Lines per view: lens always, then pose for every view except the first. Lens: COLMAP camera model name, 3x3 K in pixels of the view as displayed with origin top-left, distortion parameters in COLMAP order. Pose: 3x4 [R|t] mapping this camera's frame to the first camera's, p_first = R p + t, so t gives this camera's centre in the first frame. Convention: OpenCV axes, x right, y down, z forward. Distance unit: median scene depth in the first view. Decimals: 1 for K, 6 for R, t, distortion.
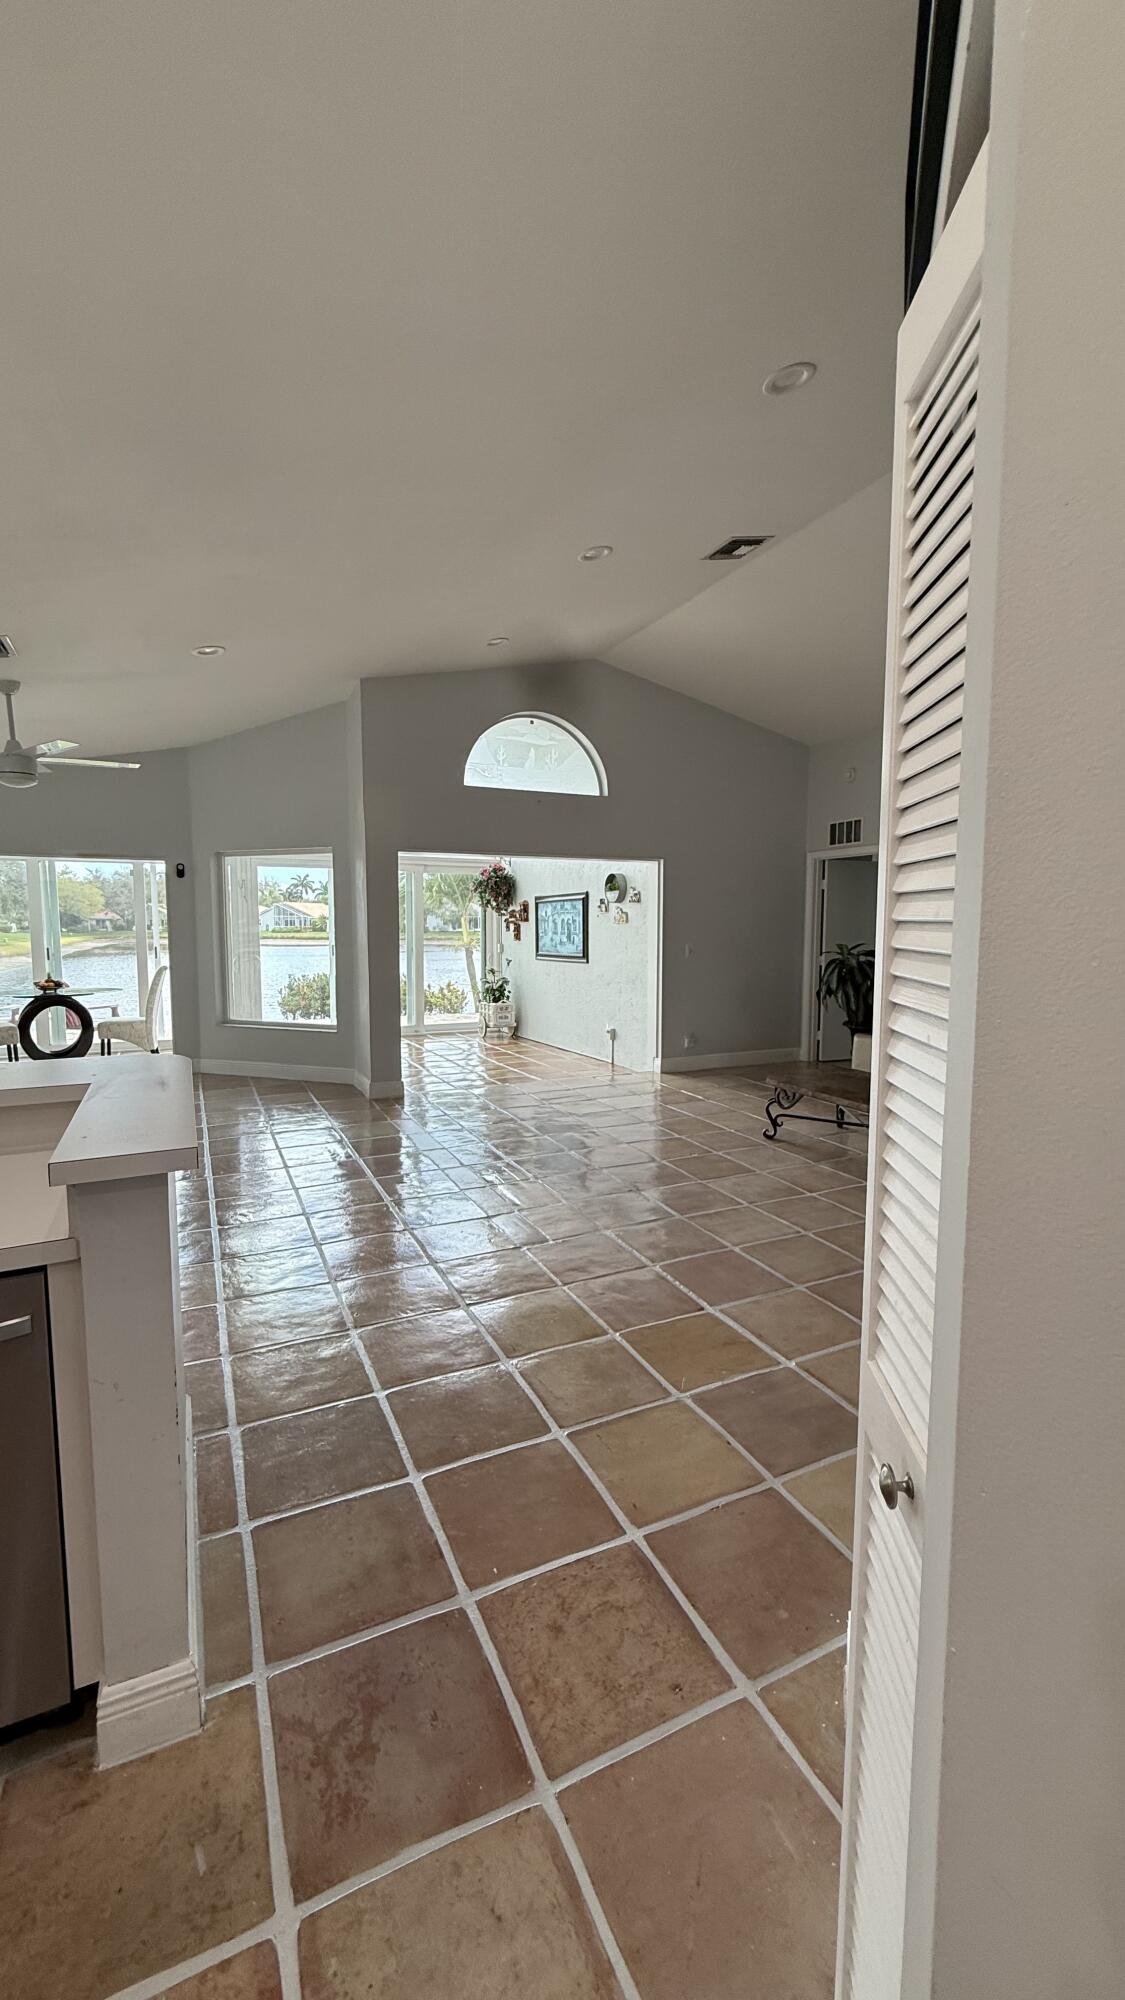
lens RADIAL K [[793.8, 0, 560.7], [0, 793.8, 998.5], [0, 0, 1]] dist [-0.001547, 0.000303]
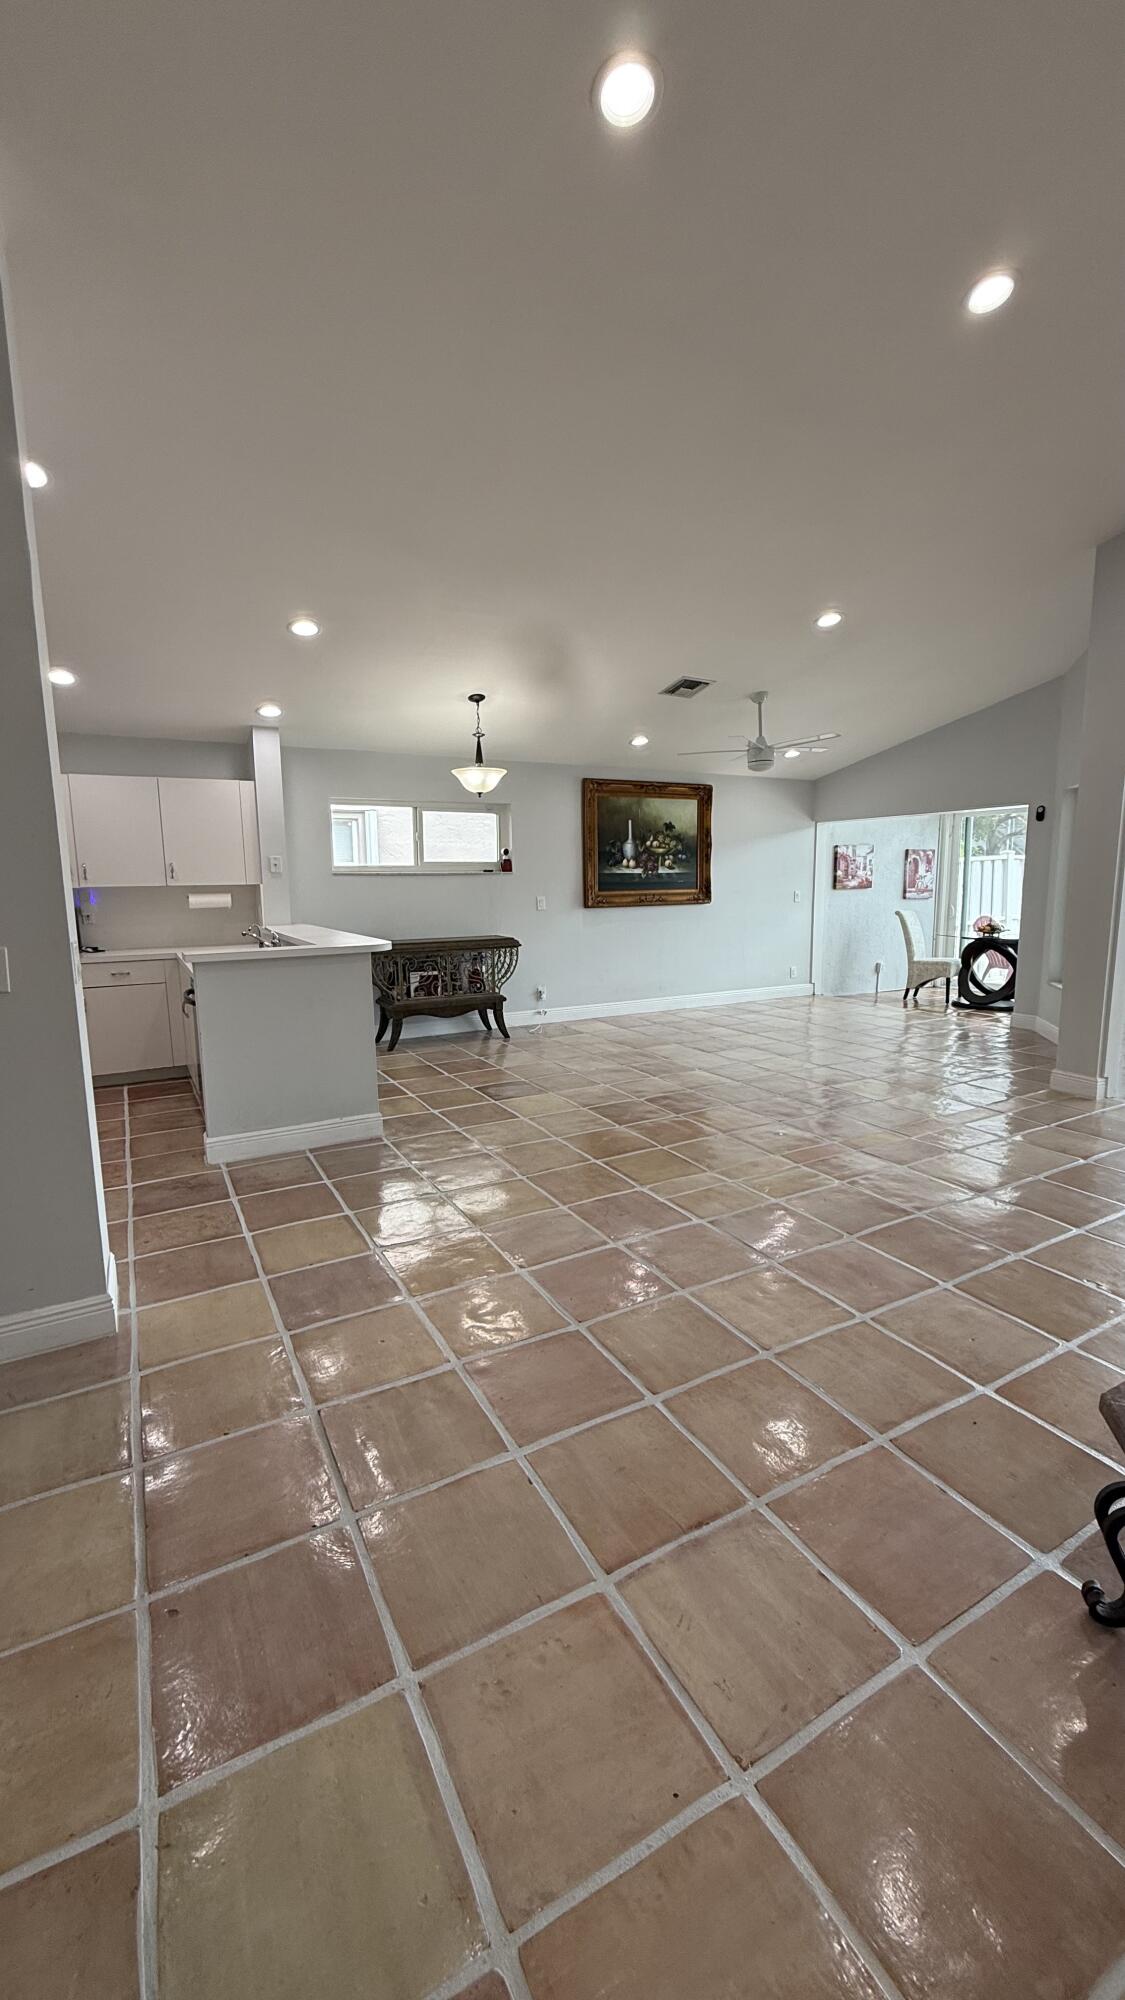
lens RADIAL K [[793.8, 0, 558.4], [0, 793.8, 995.9], [0, 0, 1]] dist [-0.001547, 0.000303]
pose [[0.059180, 0.145608, -0.987571, 0.399596], [-0.082750, 0.986615, 0.140508, -0.029598], [0.994812, 0.073406, 0.070437, 0.344497]]
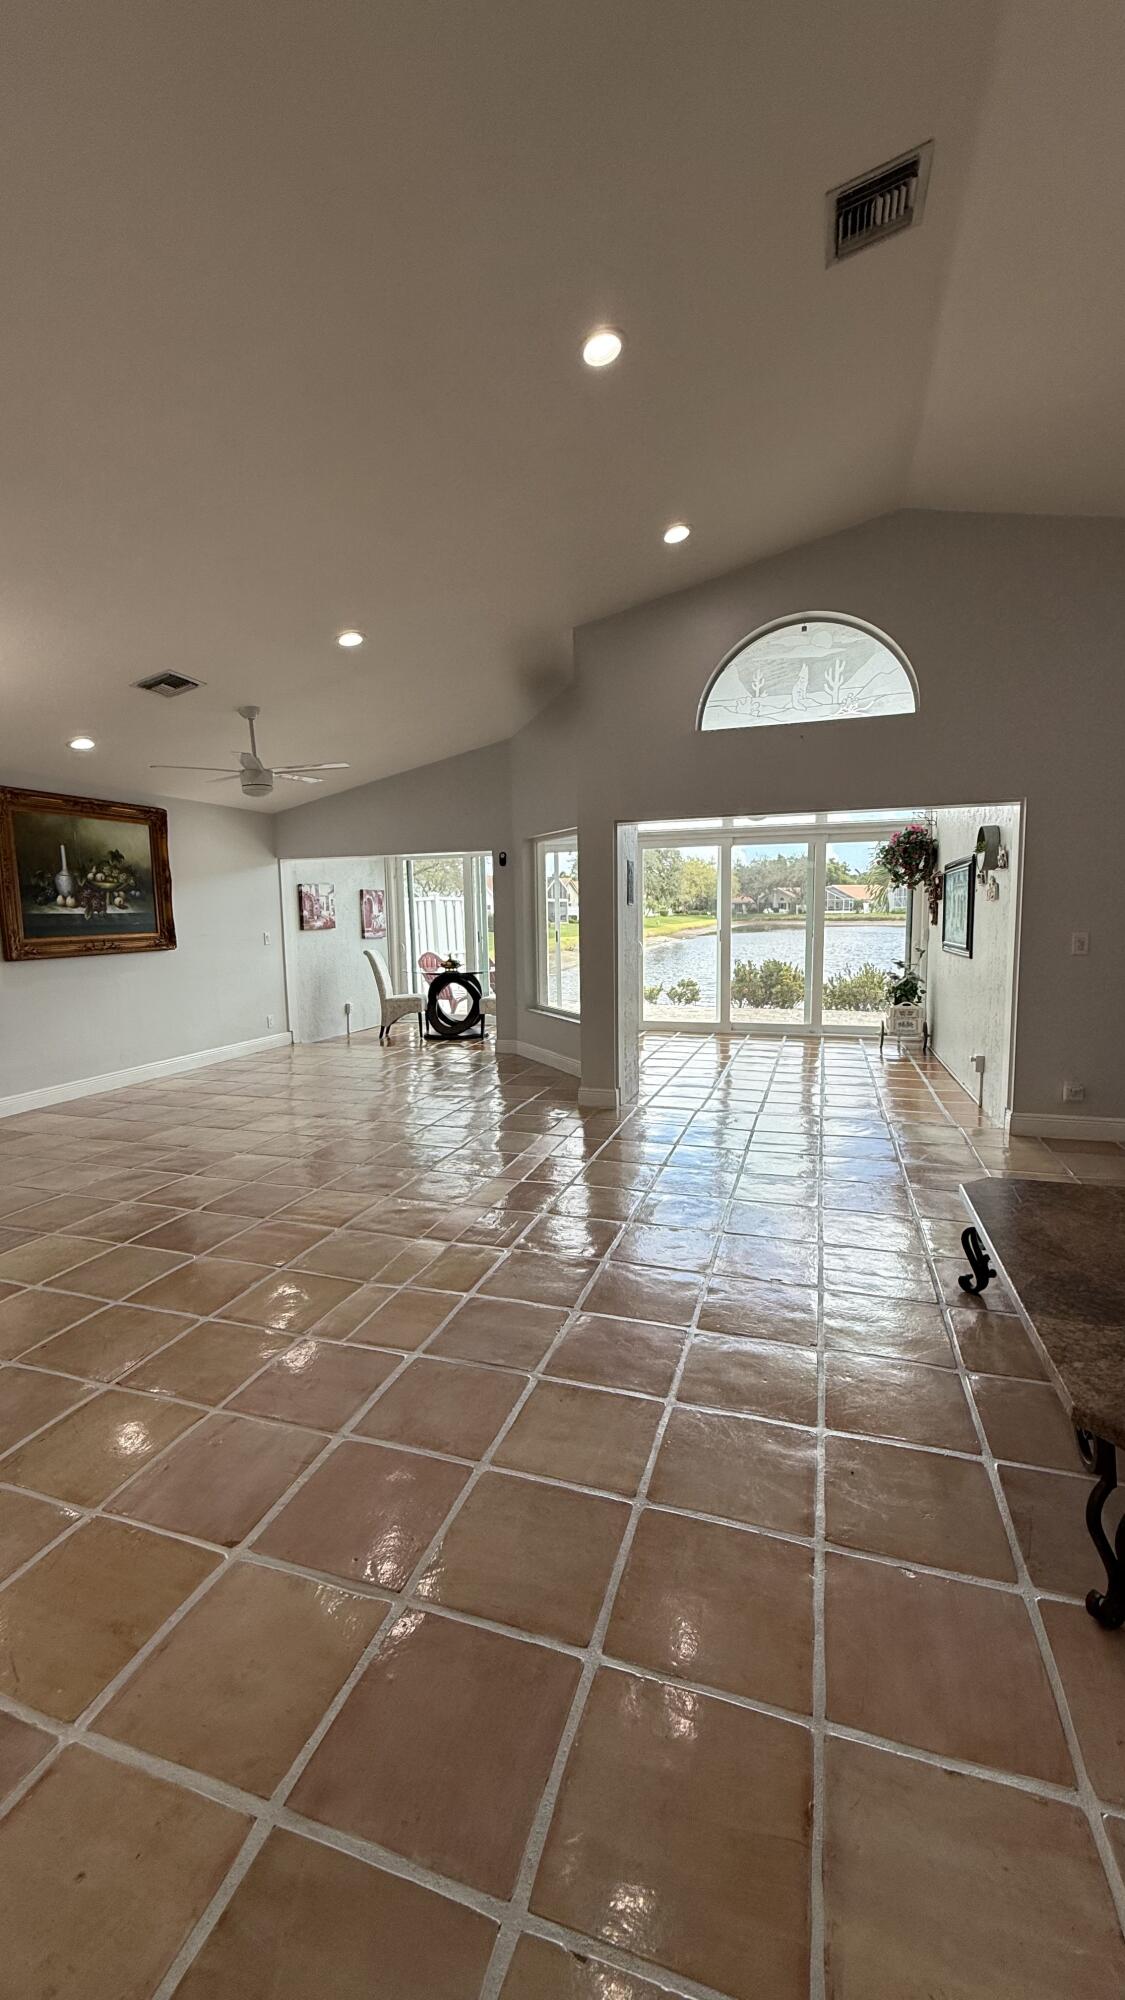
lens RADIAL K [[793.8, 0, 559.6], [0, 793.8, 996.1], [0, 0, 1]] dist [-0.001547, 0.000303]
pose [[0.725062, 0.062059, -0.685882, 0.271894], [-0.048185, 0.998062, 0.039368, -0.023041], [0.686996, 0.004505, 0.726647, 0.264174]]
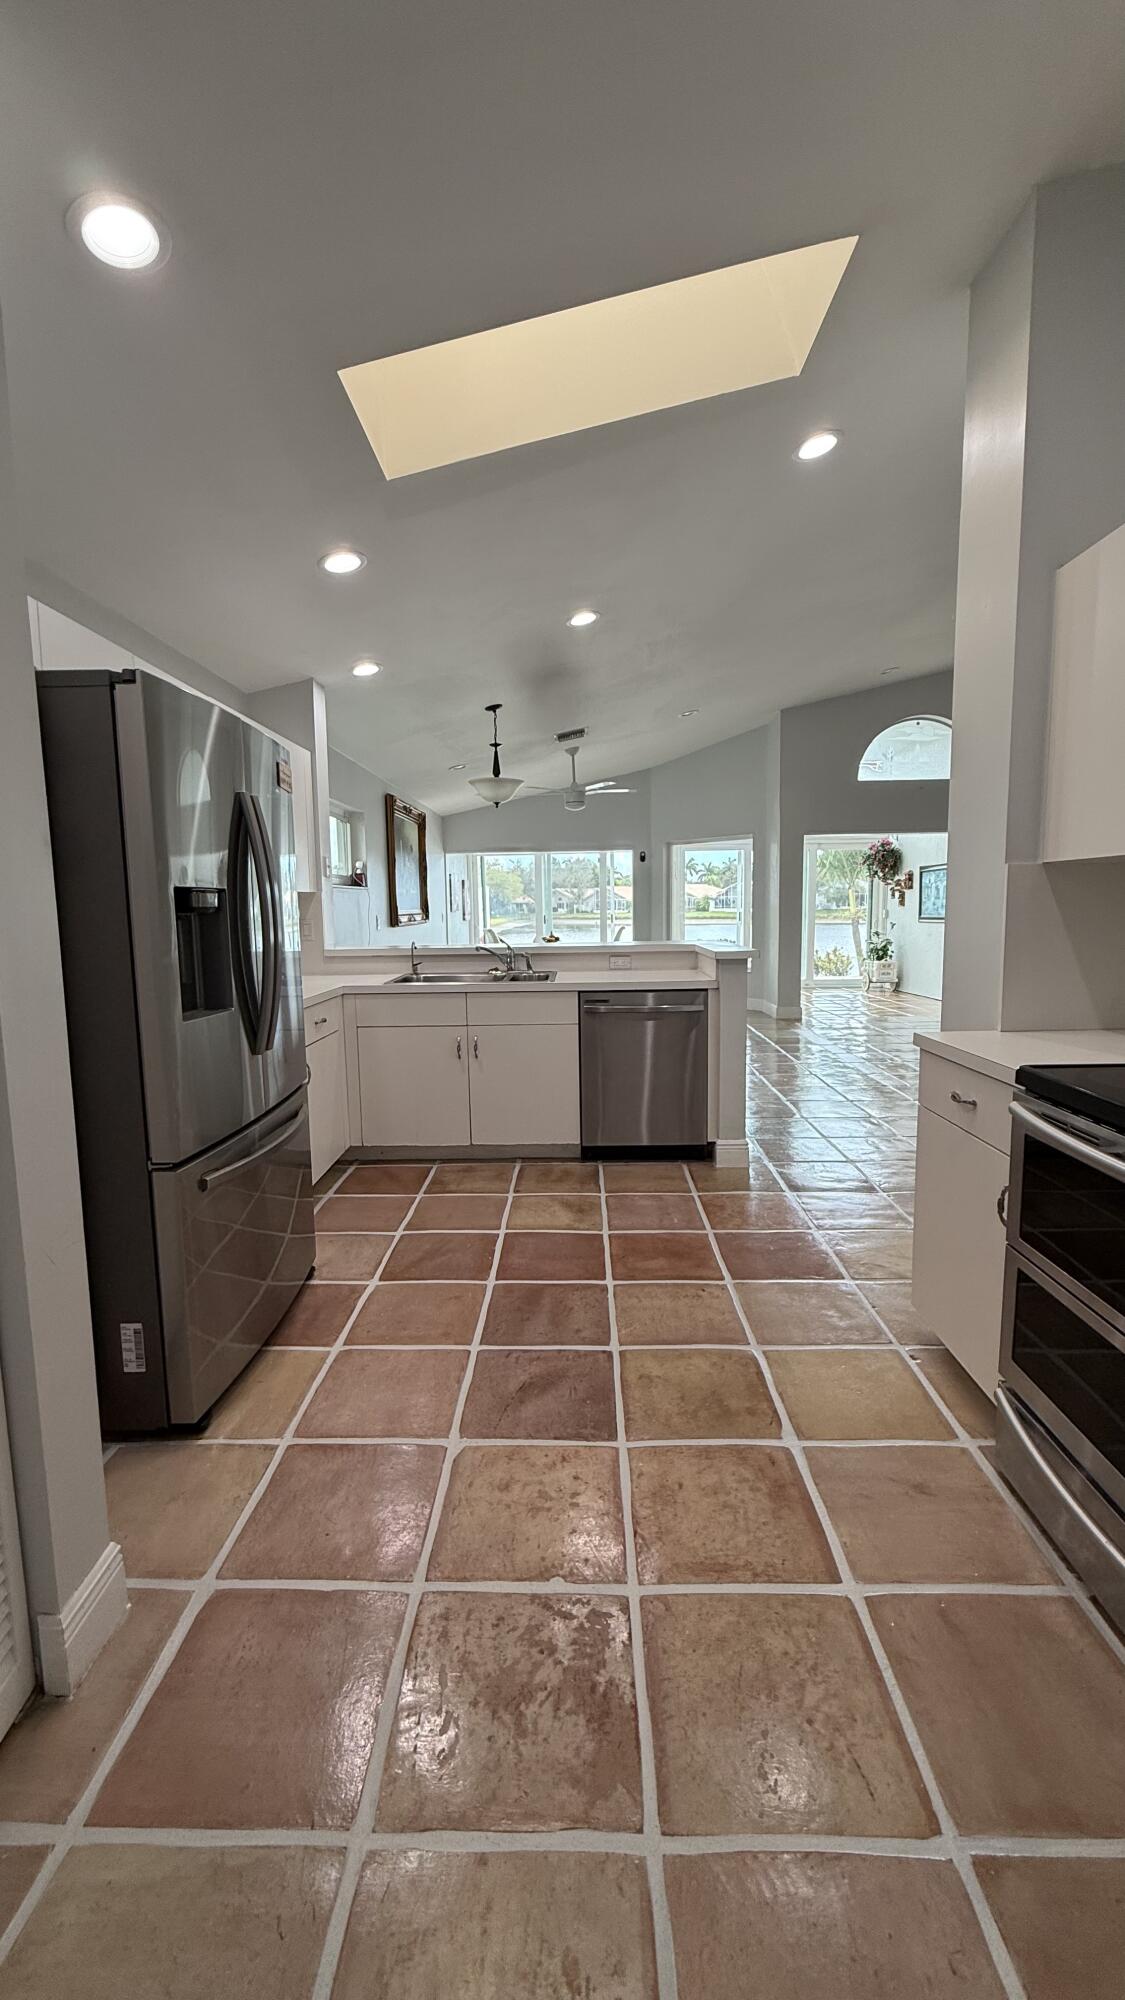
lens RADIAL K [[793.8, 0, 563.4], [0, 793.8, 996.6], [0, 0, 1]] dist [-0.001547, 0.000303]
pose [[0.894273, 0.035643, -0.446100, 0.030351], [-0.025767, 0.999271, 0.028187, 0.046973], [0.446779, -0.013712, 0.894539, -0.299789]]
